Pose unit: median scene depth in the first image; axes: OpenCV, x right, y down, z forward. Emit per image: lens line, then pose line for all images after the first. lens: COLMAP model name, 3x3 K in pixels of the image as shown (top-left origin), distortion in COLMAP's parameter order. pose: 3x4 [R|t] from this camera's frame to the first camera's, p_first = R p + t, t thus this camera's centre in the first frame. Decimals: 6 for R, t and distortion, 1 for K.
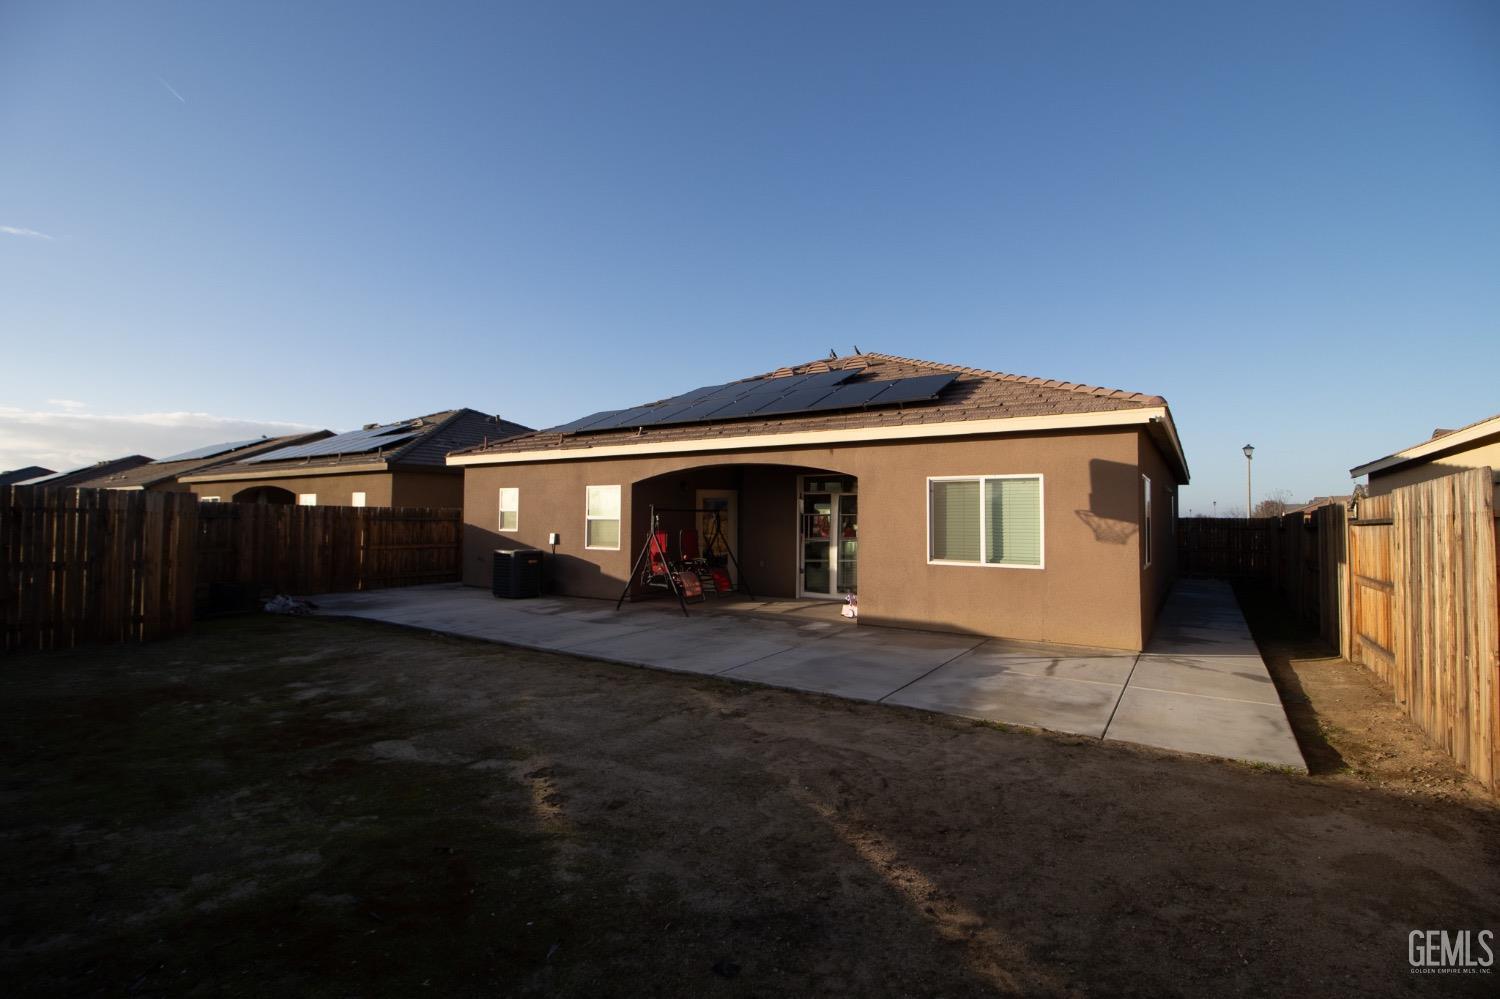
lens RADIAL K [[693.4, 0, 747.3], [0, 693.4, 500.6], [0, 0, 1]] dist [-0.003176, -0.010177]
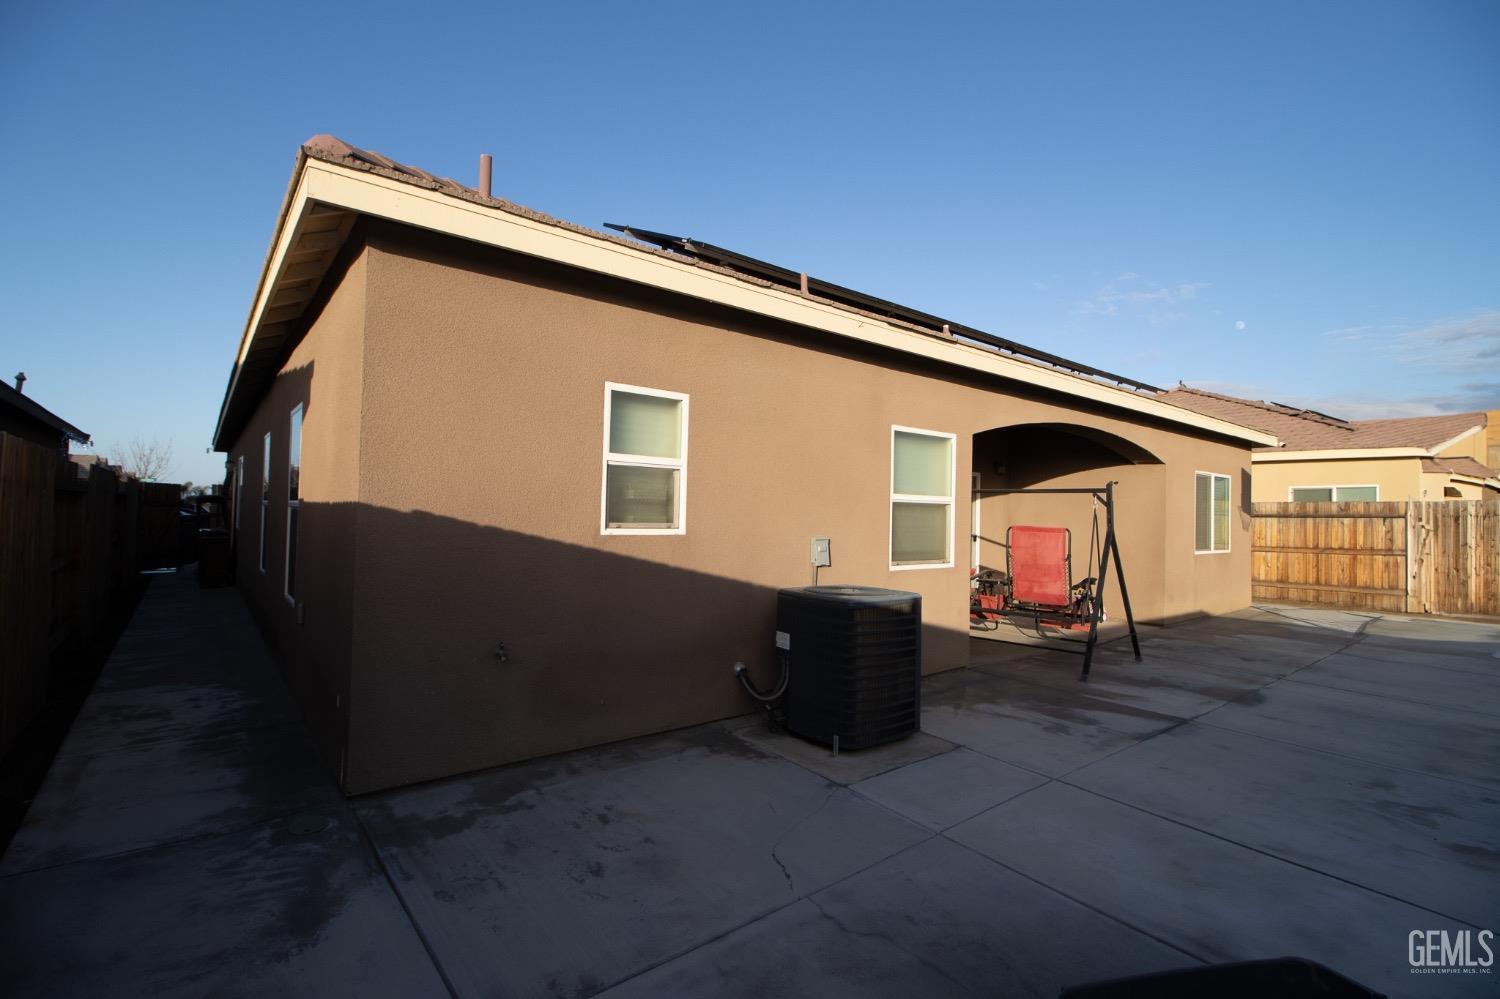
lens RADIAL K [[693.4, 0, 752.4], [0, 693.4, 492.8], [0, 0, 1]] dist [-0.003176, -0.010177]
pose [[0.303205, 0.026743, 0.952550, -0.831140], [-0.044033, 0.998932, -0.014029, 0.038633], [-0.951908, -0.037690, 0.304058, 1.186471]]
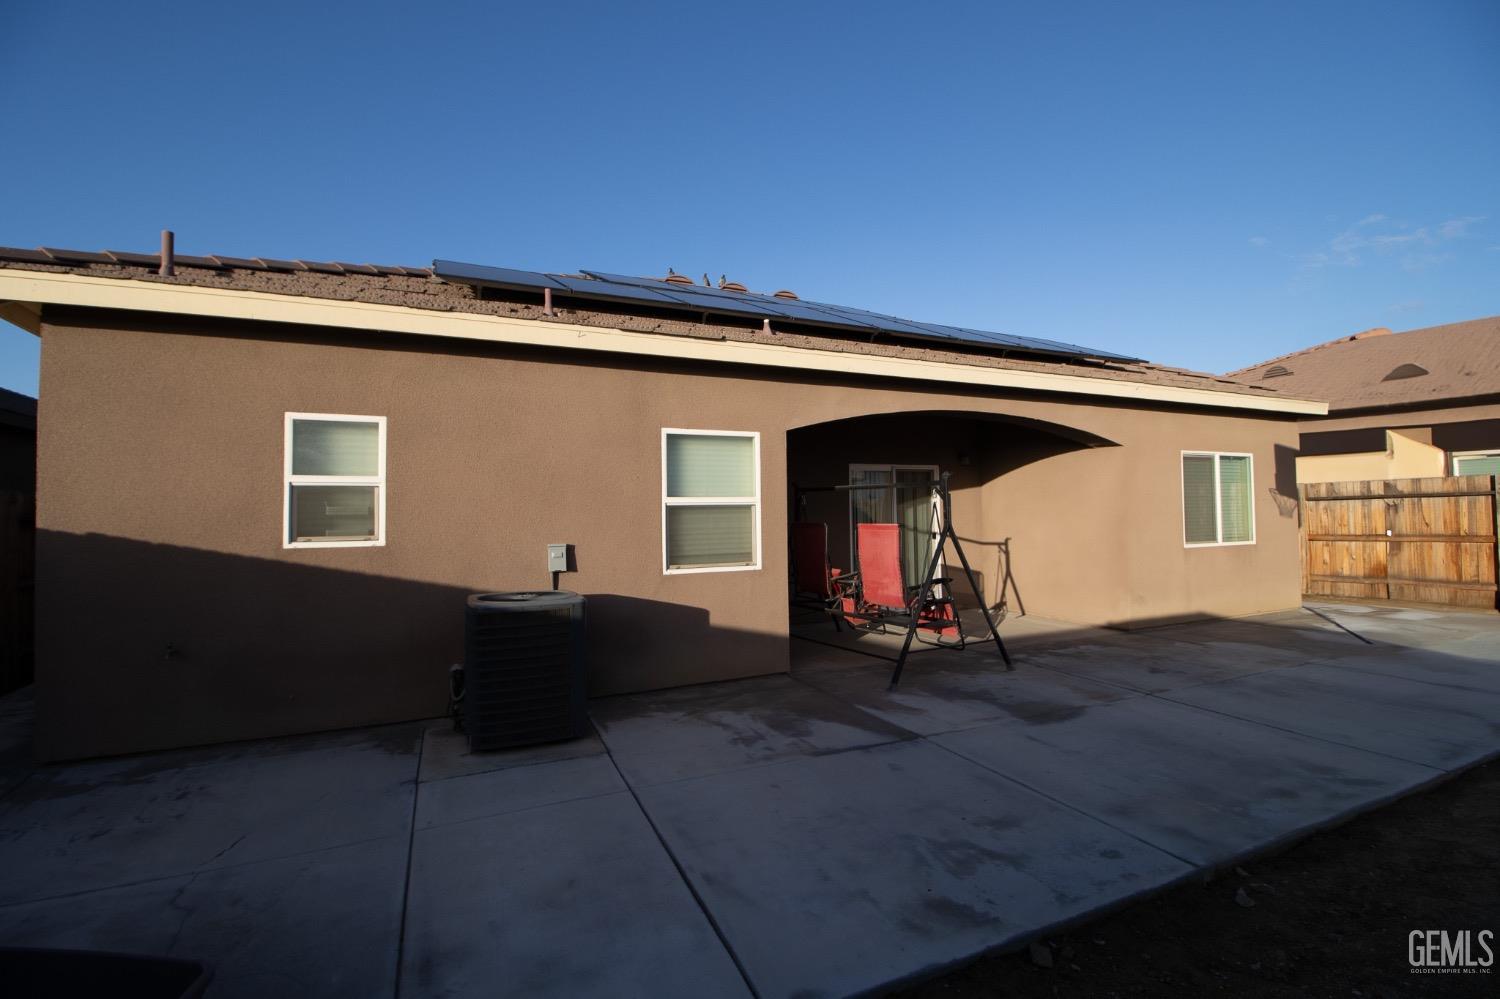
lens RADIAL K [[693.4, 0, 755.4], [0, 693.4, 488.5], [0, 0, 1]] dist [-0.003176, -0.010177]
pose [[0.517370, 0.015557, 0.855620, -0.709589], [-0.005013, 0.999873, -0.015148, 0.028056], [-0.855747, 0.003548, 0.517382, 0.910788]]
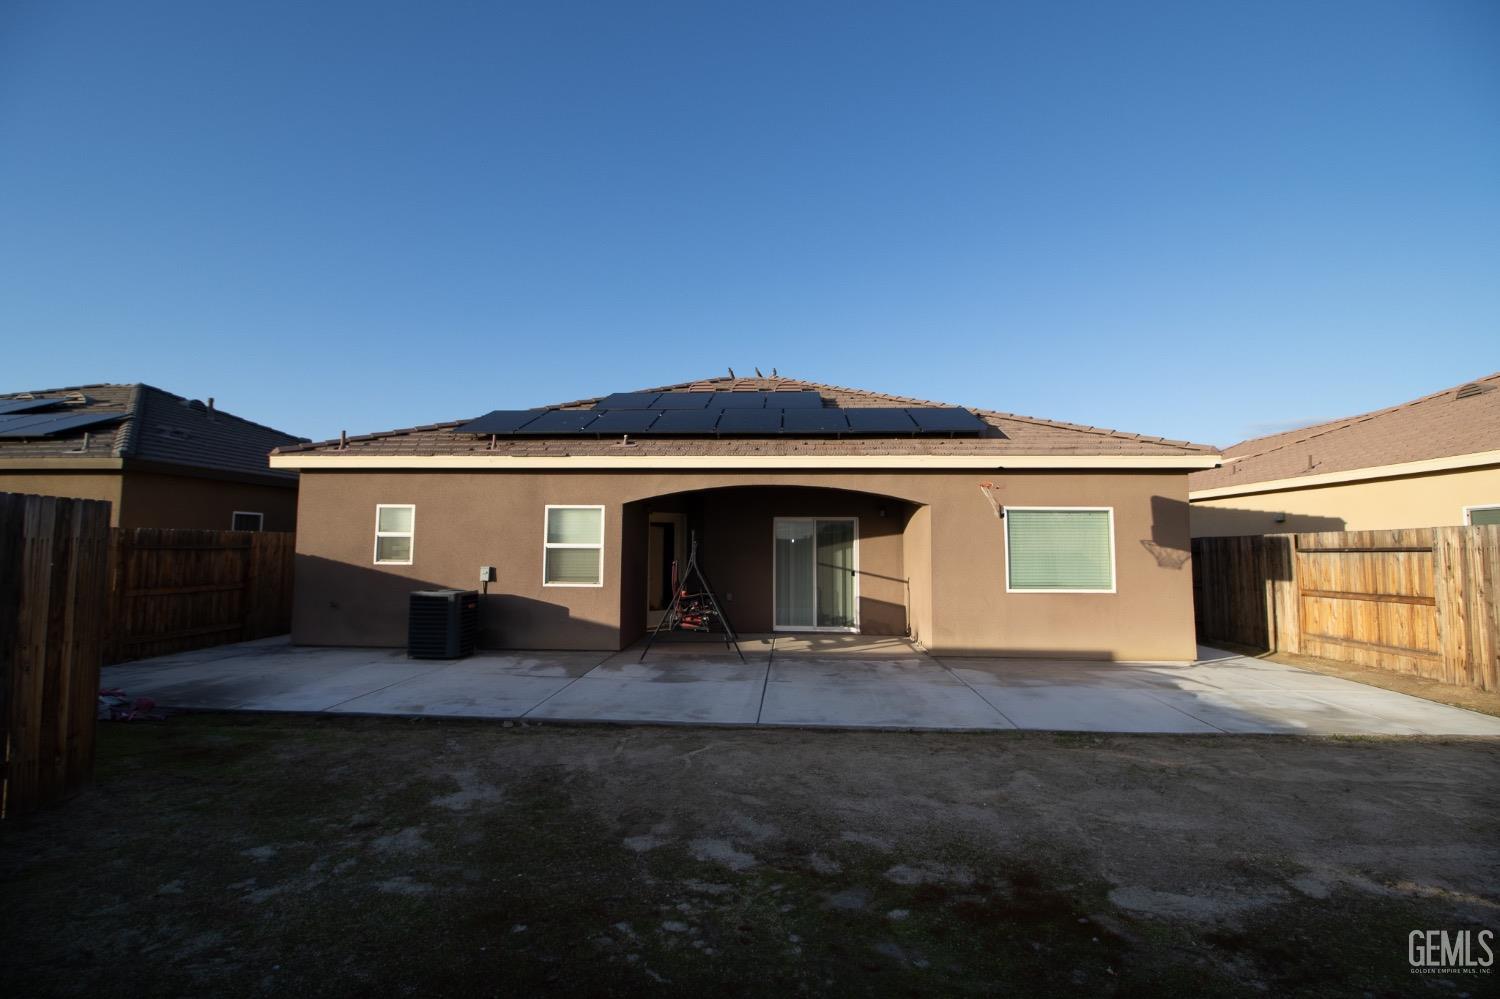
lens RADIAL K [[693.4, 0, 750.5], [0, 693.4, 496.6], [0, 0, 1]] dist [-0.003176, -0.010177]
pose [[0.867427, 0.033662, 0.496424, -0.522534], [-0.013309, 0.998922, -0.044480, 0.001377], [-0.497386, 0.031977, 0.866940, 0.266788]]
